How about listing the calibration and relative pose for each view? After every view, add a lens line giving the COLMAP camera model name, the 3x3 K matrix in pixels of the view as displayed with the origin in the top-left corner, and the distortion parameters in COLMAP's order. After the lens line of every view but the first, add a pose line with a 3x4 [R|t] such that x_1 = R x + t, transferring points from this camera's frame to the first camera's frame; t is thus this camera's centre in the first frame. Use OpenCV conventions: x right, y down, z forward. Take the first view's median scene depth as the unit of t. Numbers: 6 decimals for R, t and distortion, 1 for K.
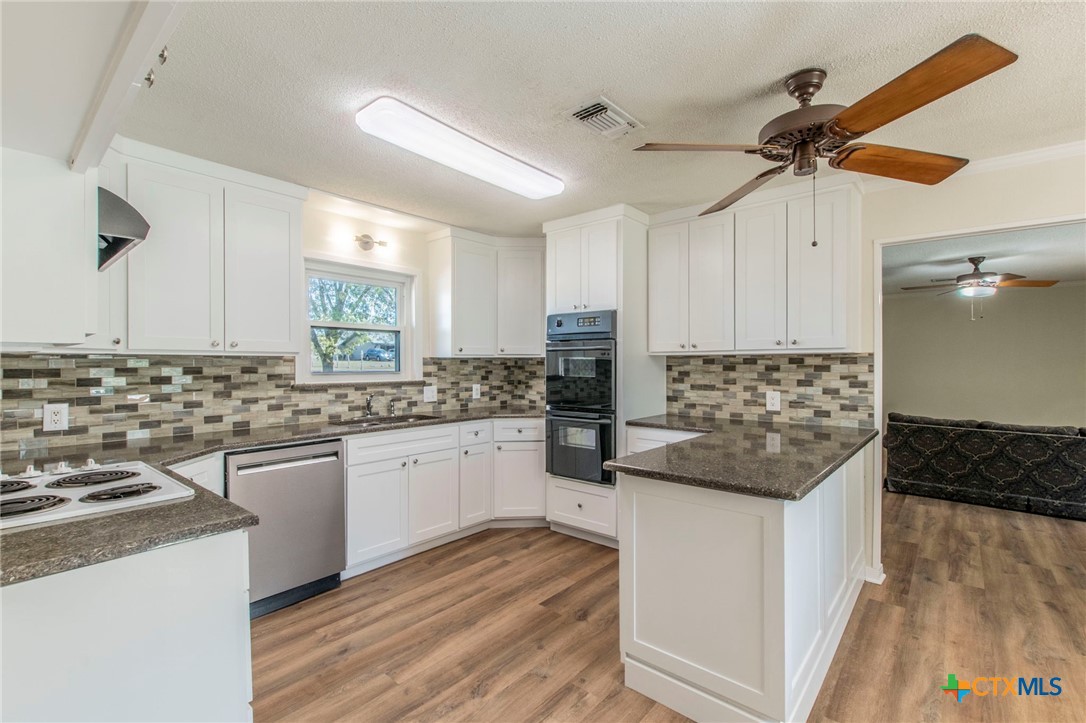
lens RADIAL K [[475.4, 0, 539.6], [0, 475.4, 364.8], [0, 0, 1]] dist [0.012323, -0.004249]
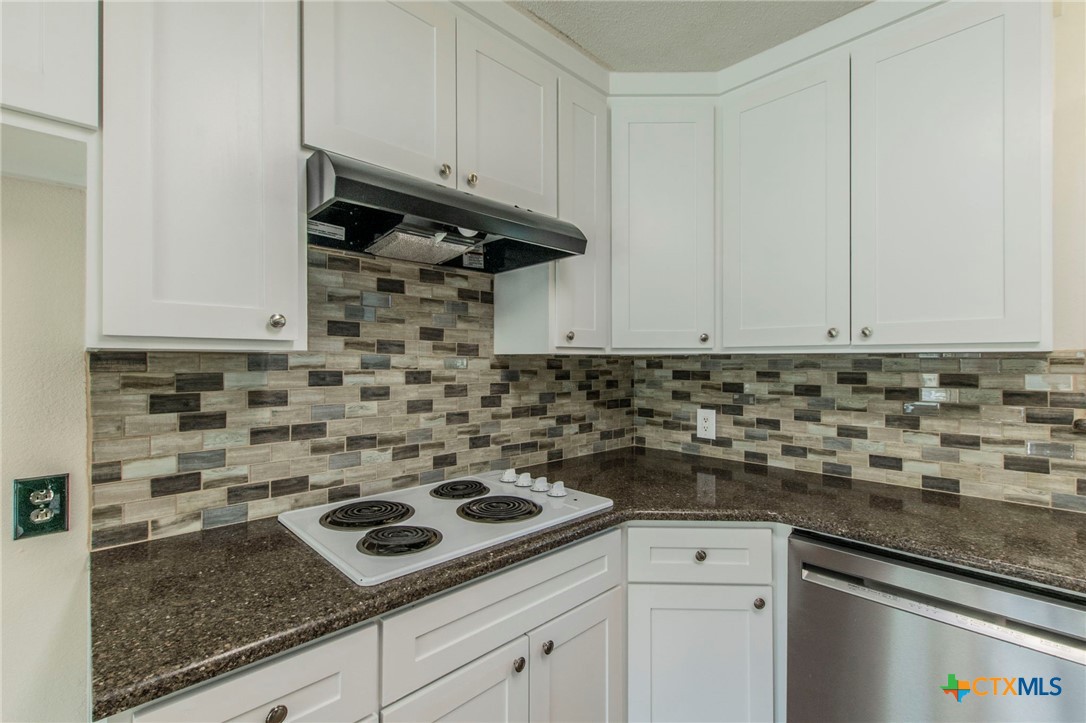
lens RADIAL K [[475.4, 0, 537.9], [0, 475.4, 361.1], [0, 0, 1]] dist [0.012323, -0.004249]
pose [[-0.087206, 0.000992, -0.996190, -0.063096], [-0.004888, 0.999987, 0.001424, -0.008136], [0.996178, 0.004993, -0.087201, 0.616883]]
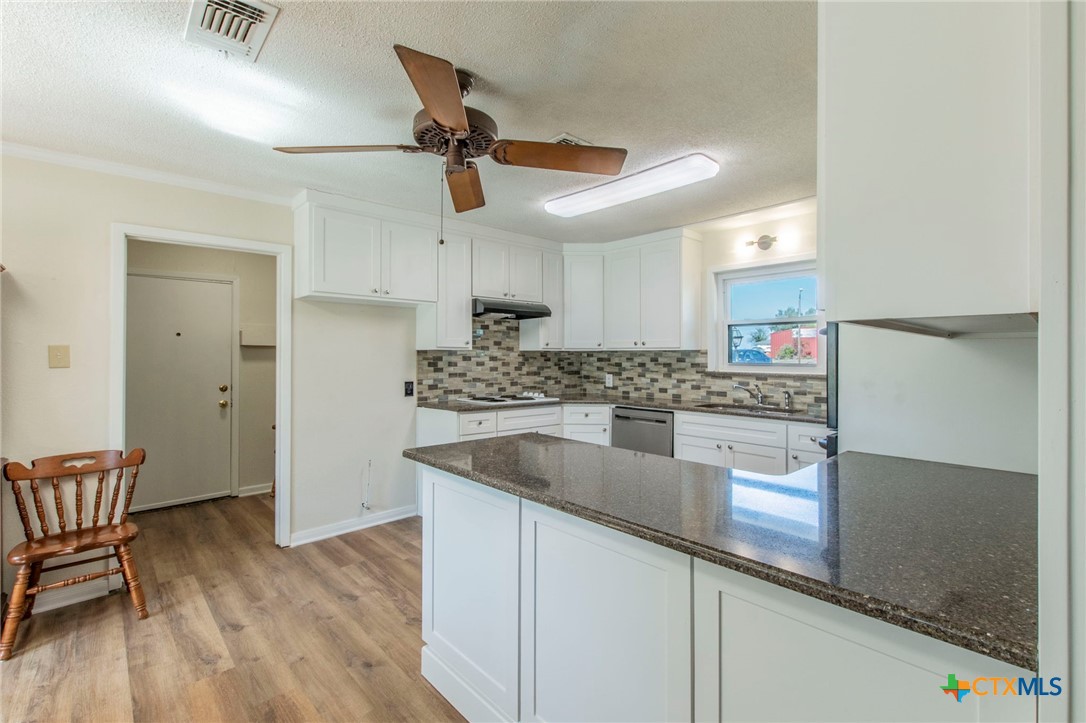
lens RADIAL K [[475.4, 0, 544.6], [0, 475.4, 357.0], [0, 0, 1]] dist [0.012323, -0.004249]
pose [[-0.098482, 0.002437, -0.995136, 0.917743], [-0.005735, 0.999979, 0.003017, 0.000113], [0.995122, 0.006004, -0.098466, 0.749302]]
